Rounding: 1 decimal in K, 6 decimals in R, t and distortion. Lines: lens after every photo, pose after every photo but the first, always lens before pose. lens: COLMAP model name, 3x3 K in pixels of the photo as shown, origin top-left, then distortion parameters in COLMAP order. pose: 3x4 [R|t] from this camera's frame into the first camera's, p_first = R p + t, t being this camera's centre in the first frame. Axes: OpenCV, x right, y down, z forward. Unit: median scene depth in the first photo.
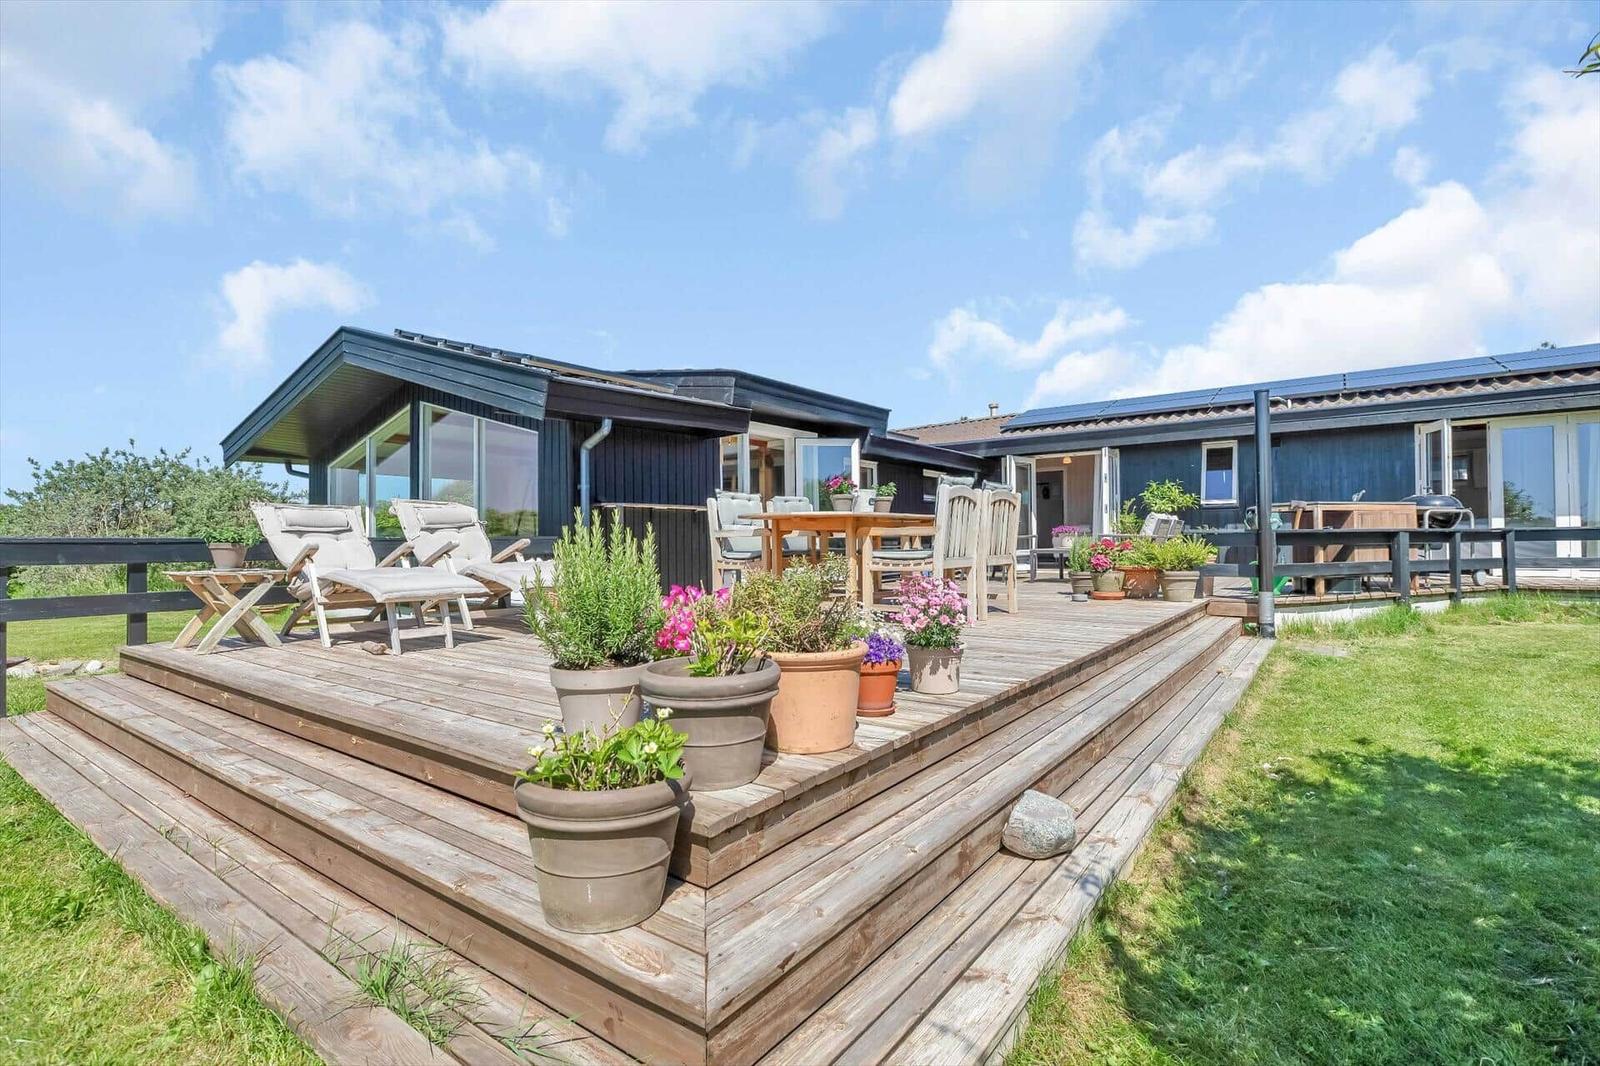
lens RADIAL K [[687.0, 0, 785.6], [0, 687.0, 536.5], [0, 0, 1]] dist [-0.000380, 0.000584]
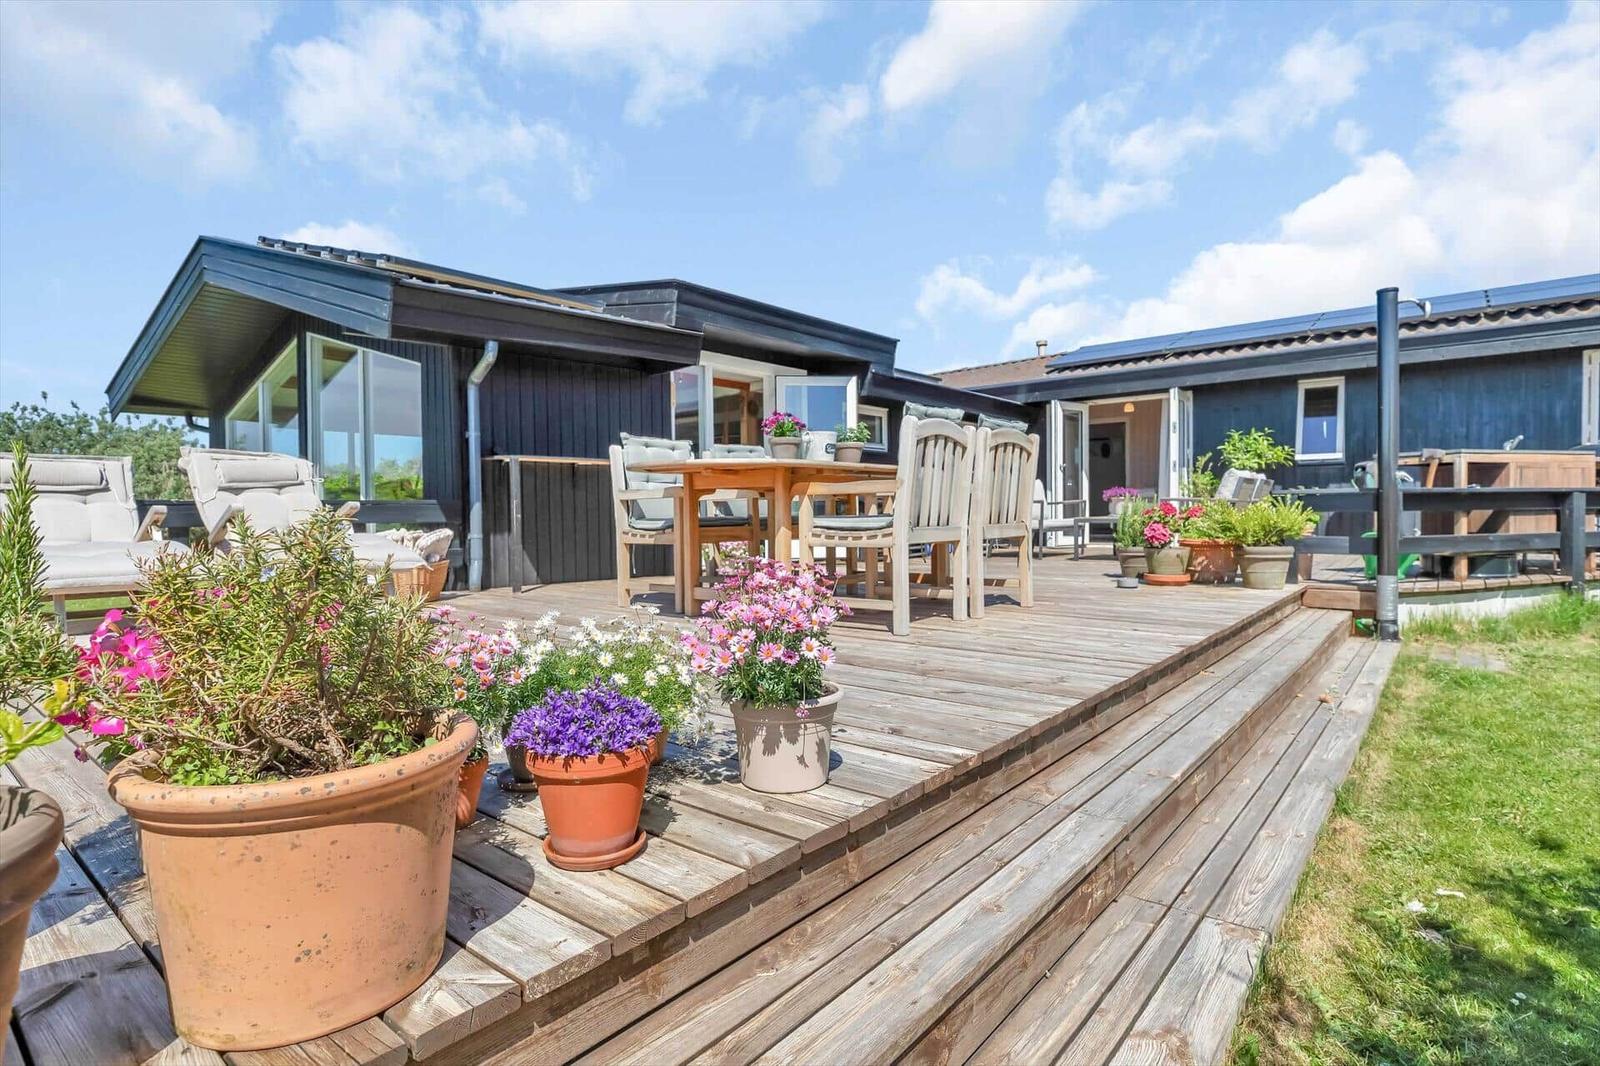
lens RADIAL K [[787.1, 0, 800.0], [0, 787.1, 533.0], [0, 0, 1]] dist [-0.005378, -0.000306]
pose [[0.999871, -0.000216, -0.016073, 0.093508], [0.000790, 0.999360, 0.035750, 0.006292], [0.016055, -0.035758, 0.999232, 0.161437]]
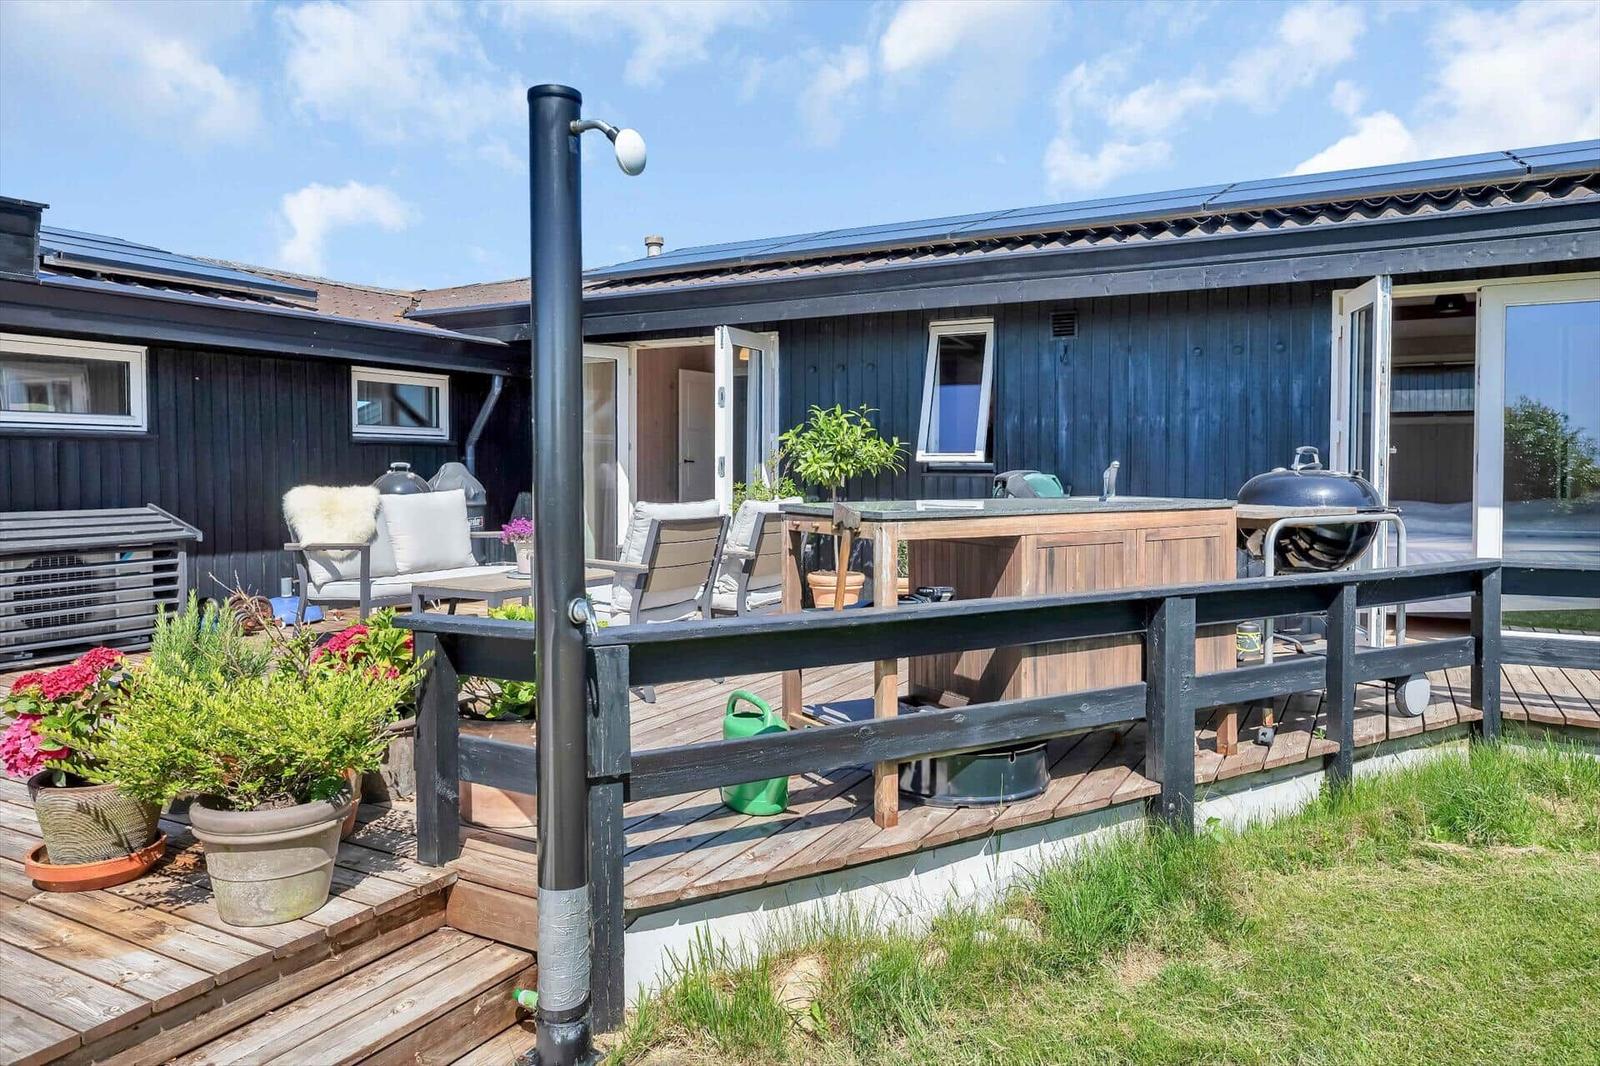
lens RADIAL K [[1060.7, 0, 798.9], [0, 1060.7, 503.3], [0, 0, 1]] dist [0.003308, 0.057776]
pose [[0.985122, 0.006997, 0.171716, 0.641630], [-0.014002, 0.999117, 0.039612, -0.070328], [-0.171287, -0.041427, 0.984350, 0.538588]]
